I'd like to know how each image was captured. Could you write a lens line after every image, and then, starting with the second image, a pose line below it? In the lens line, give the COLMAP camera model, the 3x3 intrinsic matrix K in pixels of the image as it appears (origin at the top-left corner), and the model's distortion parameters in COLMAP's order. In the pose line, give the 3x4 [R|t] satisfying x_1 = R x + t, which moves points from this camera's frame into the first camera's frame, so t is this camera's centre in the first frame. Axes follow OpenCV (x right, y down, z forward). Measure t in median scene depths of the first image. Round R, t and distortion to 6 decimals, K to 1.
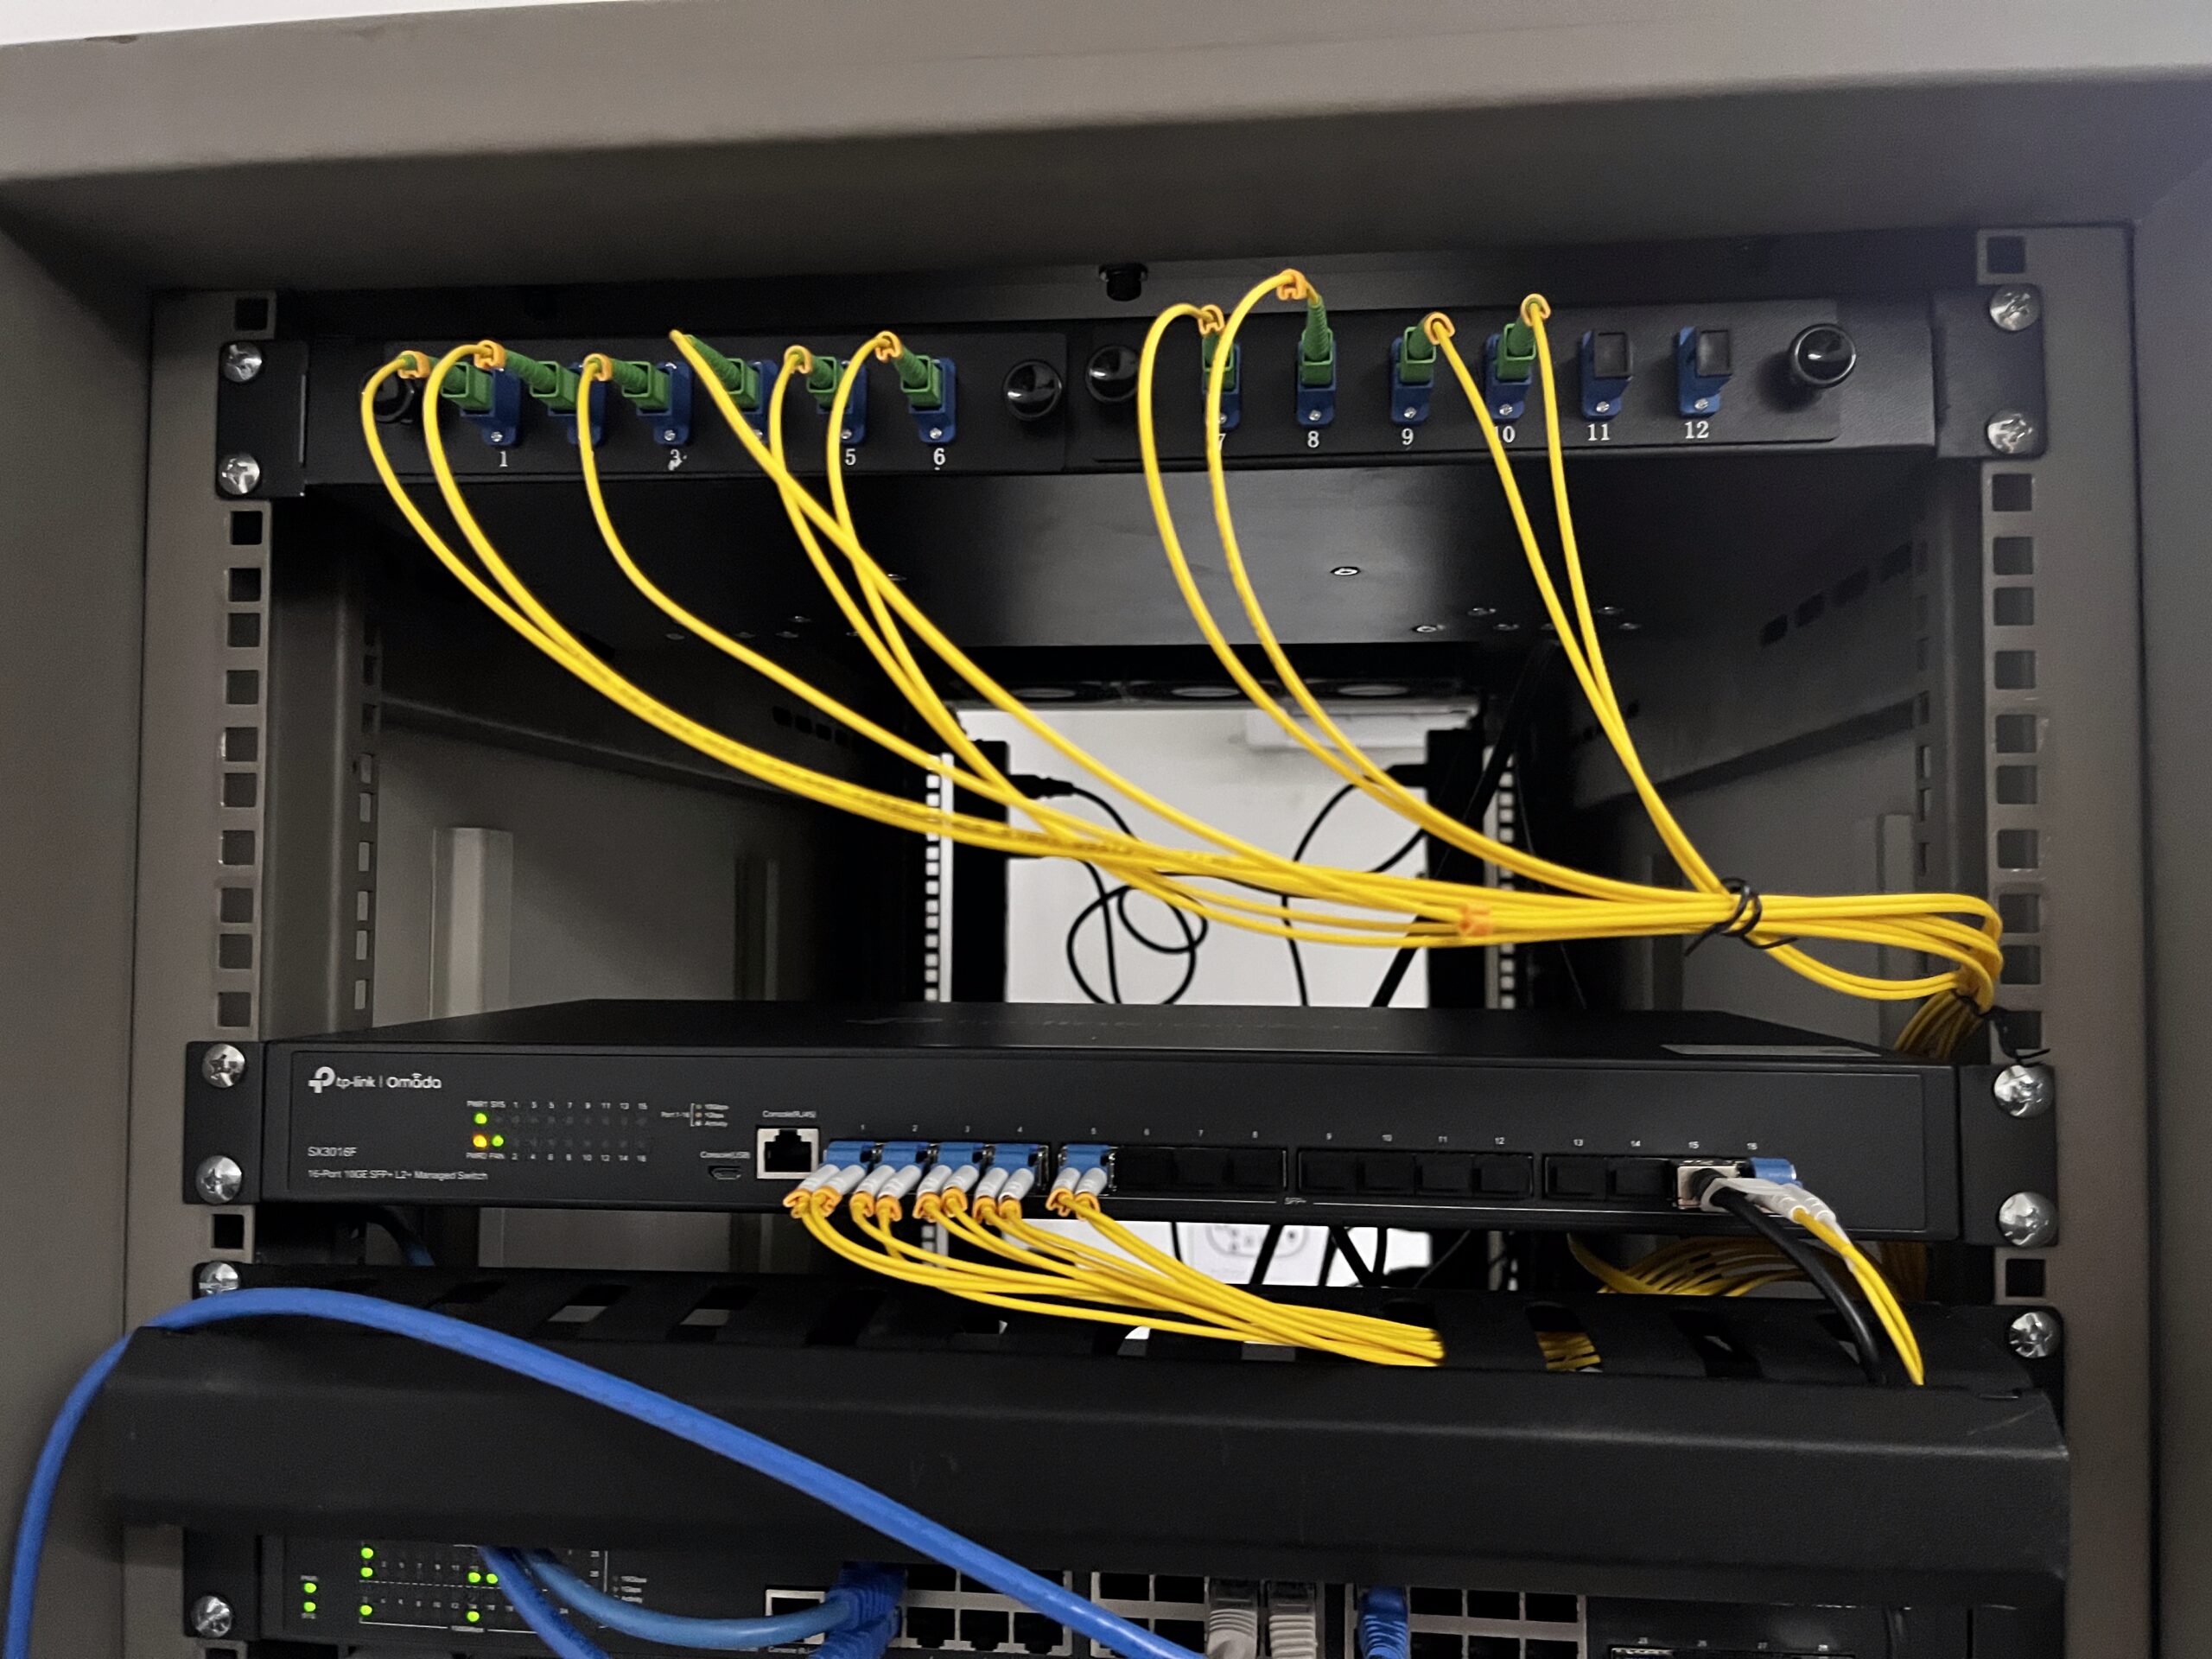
lens RADIAL K [[1695.0, 0, 1086.0], [0, 1695.0, 827.3], [0, 0, 1]] dist [0.052567, -0.076072]
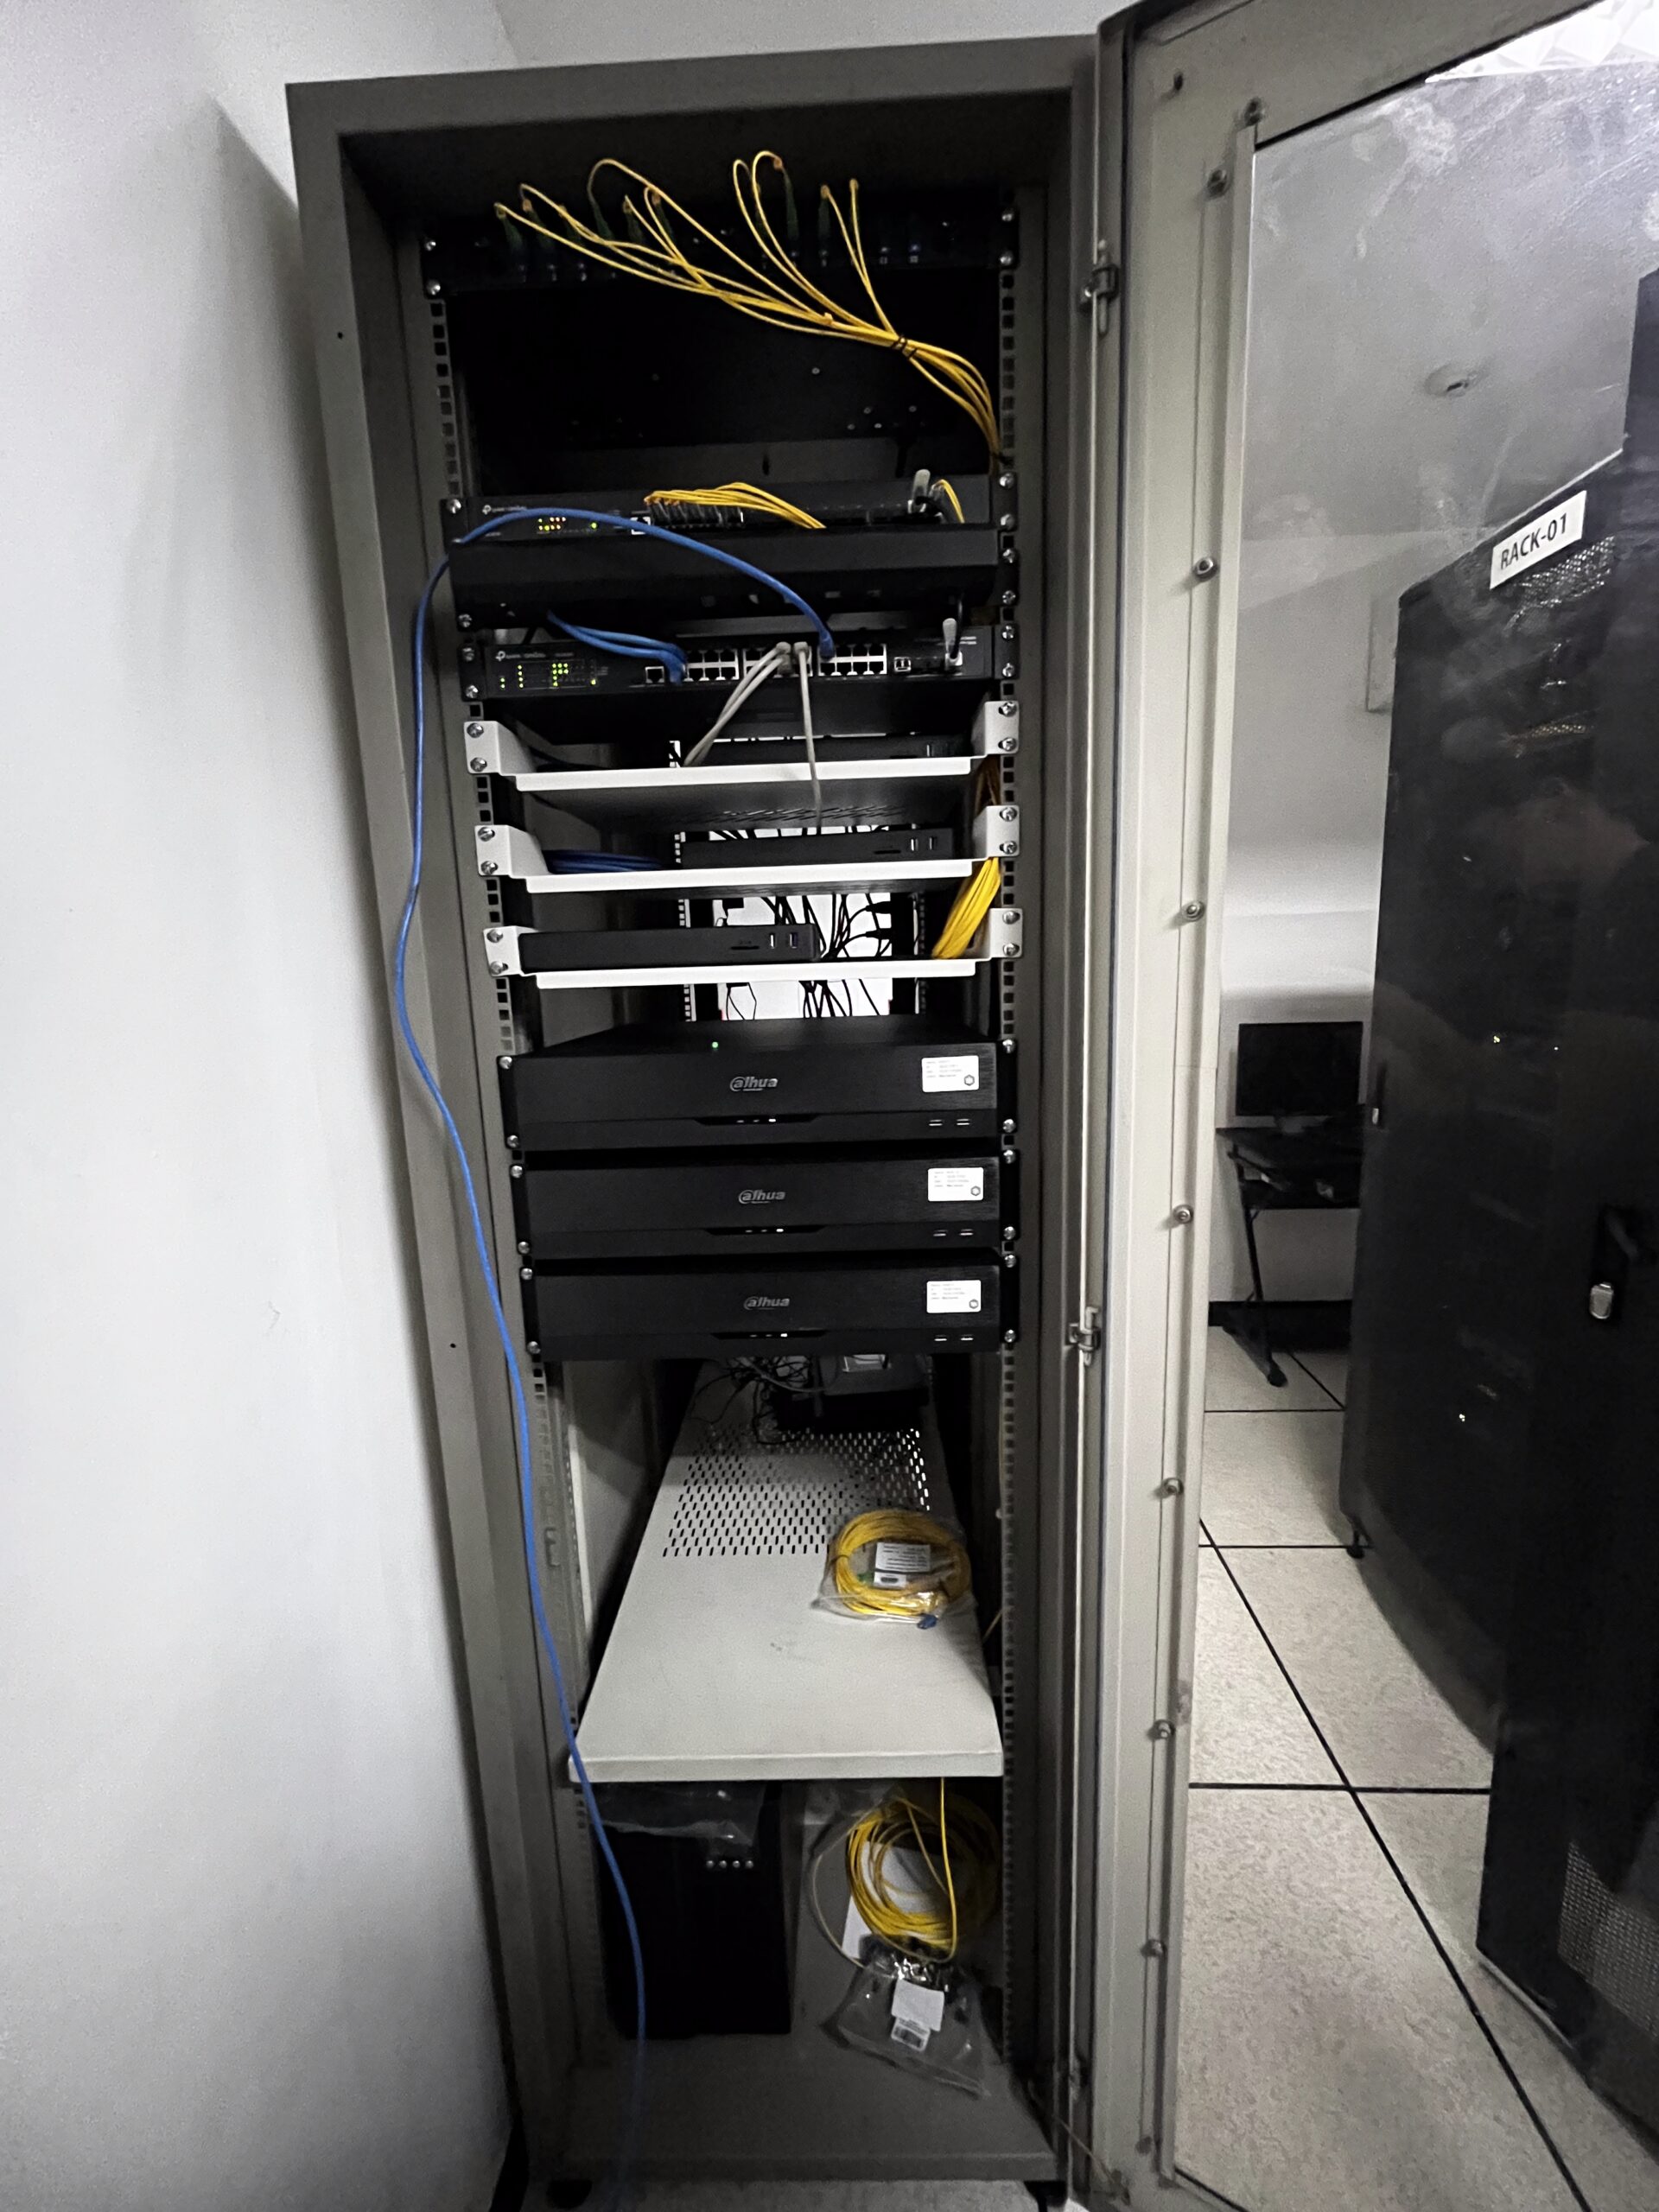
lens RADIAL K [[895.6, 0, 832.9], [0, 895.6, 1098.1], [0, 0, 1]] dist [-0.007035, 0.000621]
pose [[0.994832, -0.054623, 0.085595, -0.018771], [0.034839, 0.975427, 0.217551, 0.888502], [-0.095375, -0.213445, 0.972288, -0.894458]]
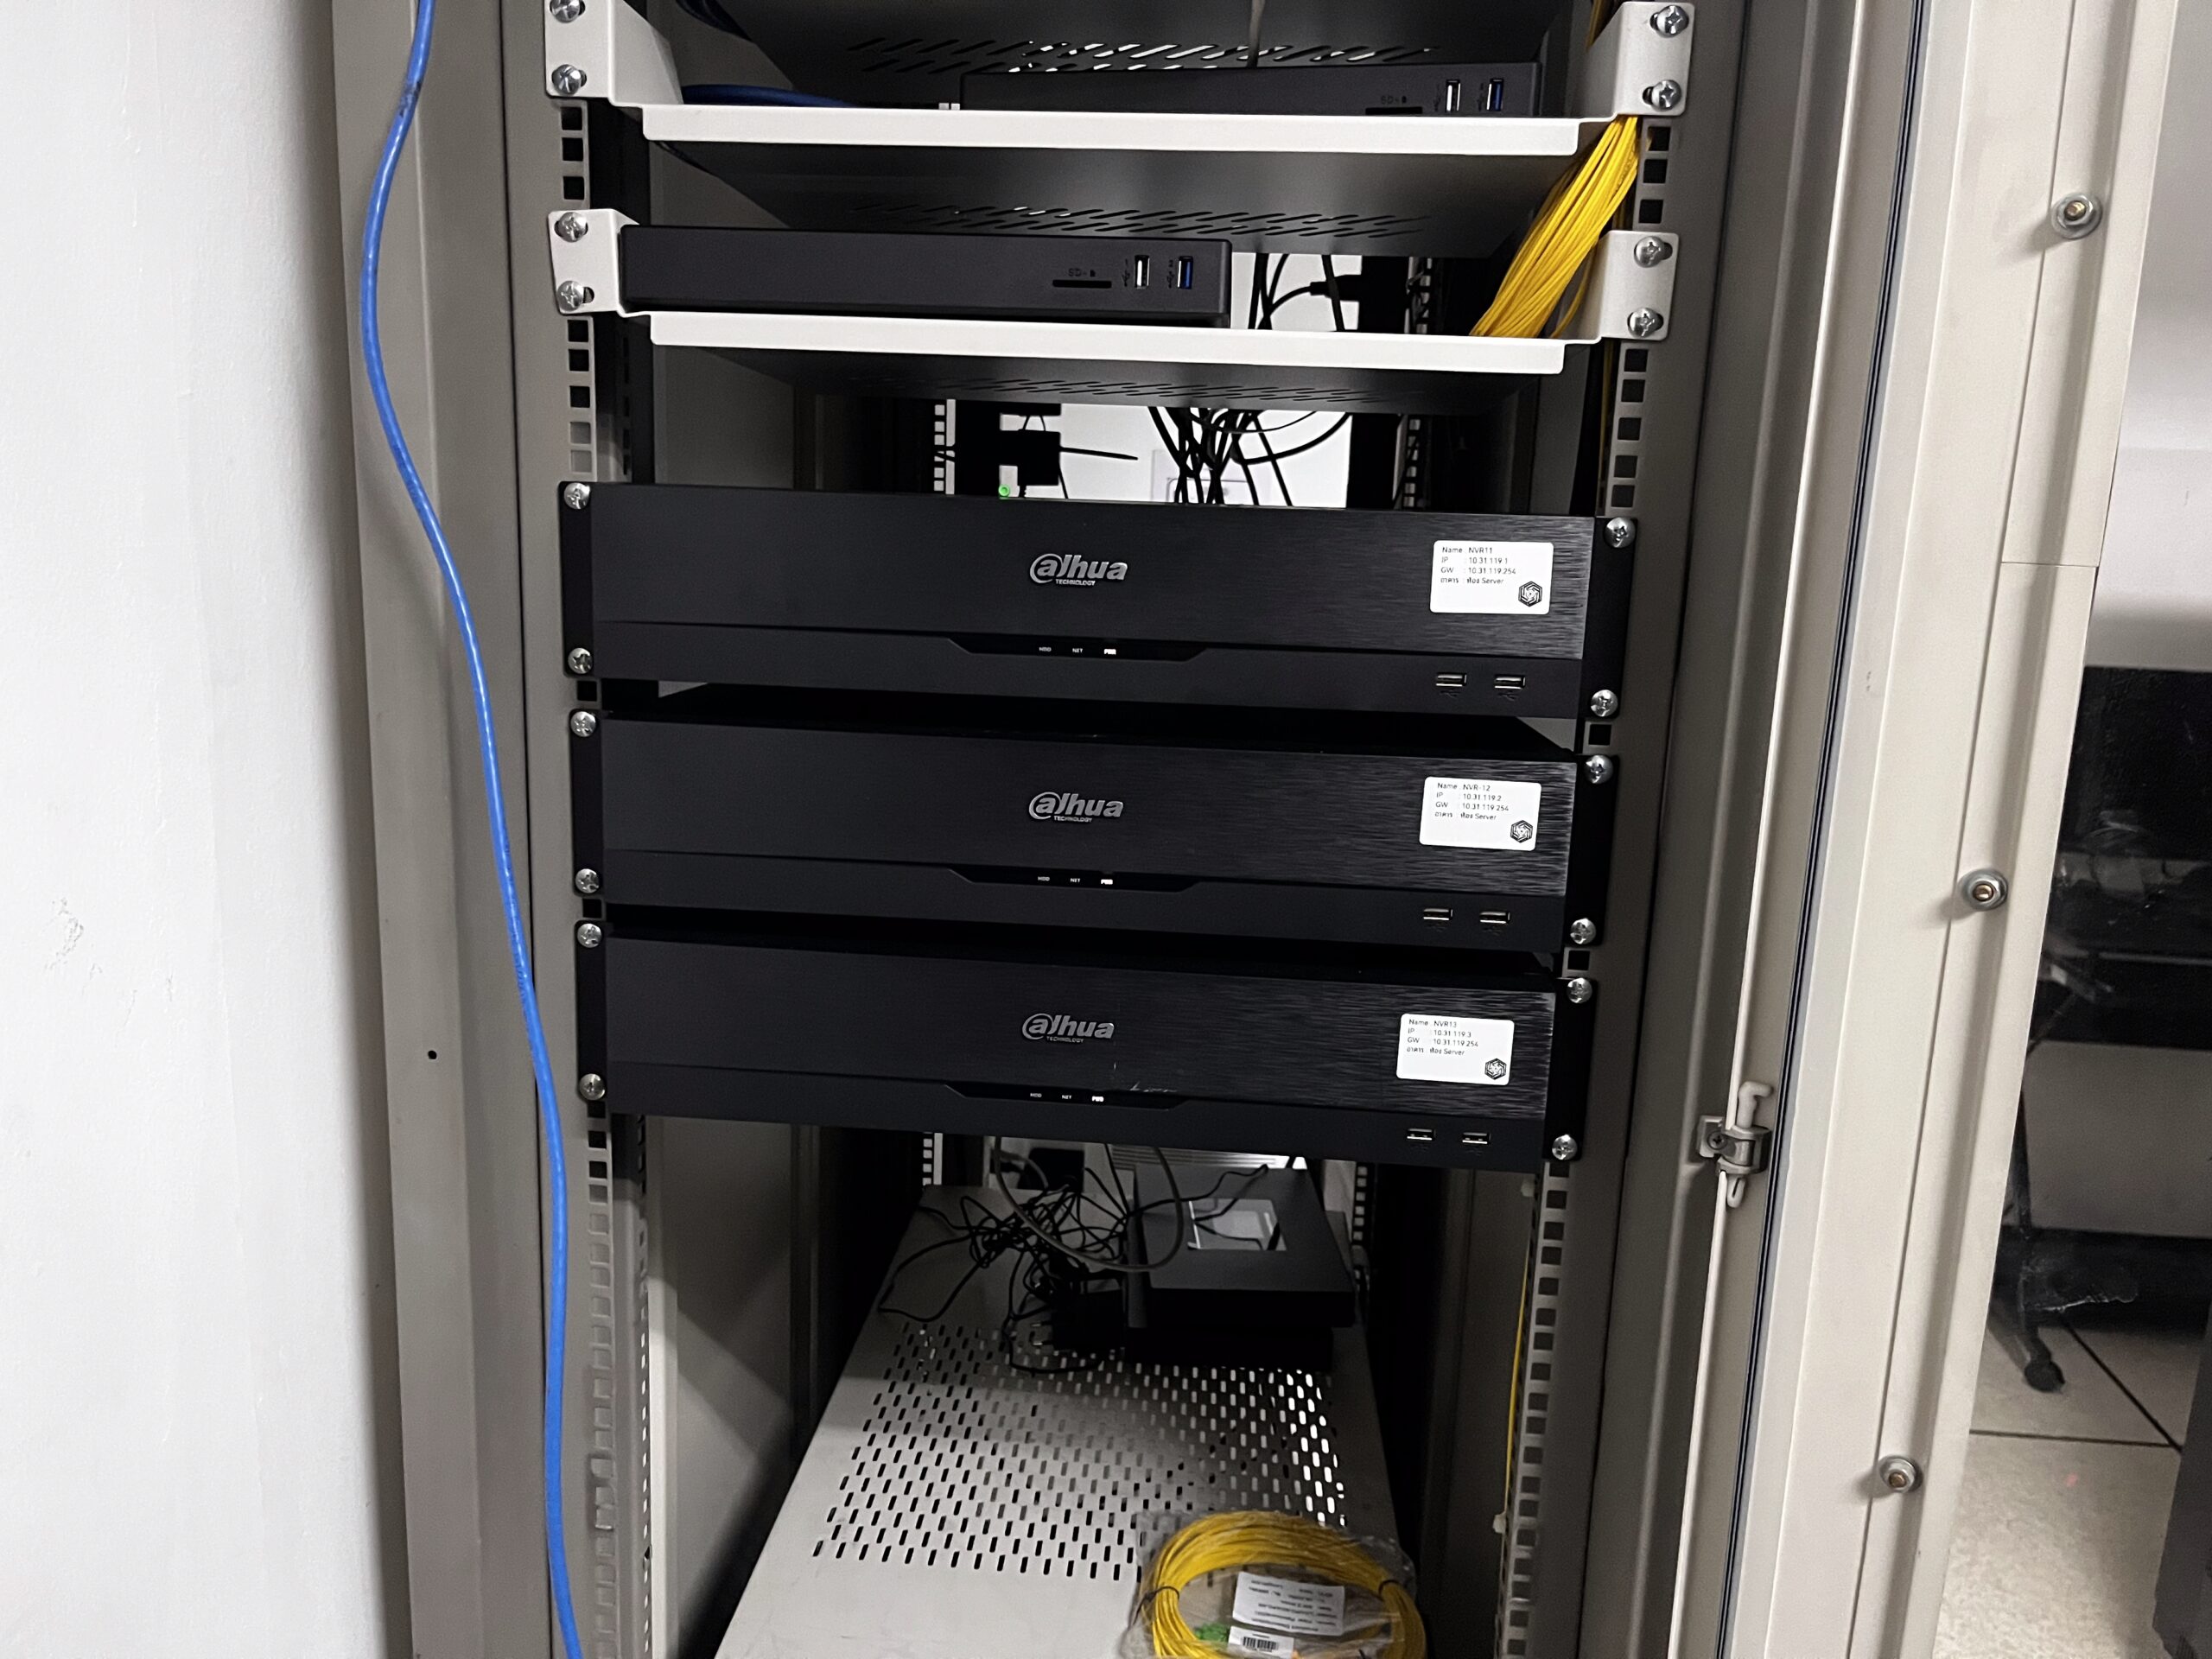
lens RADIAL K [[1695.0, 0, 1089.7], [0, 1695.0, 849.1], [0, 0, 1]] dist [0.052567, -0.076072]
pose [[0.999291, 0.022748, 0.029984, -0.053763], [-0.029490, 0.968246, 0.248253, 1.098487], [-0.023384, -0.248961, 0.968231, -0.788684]]
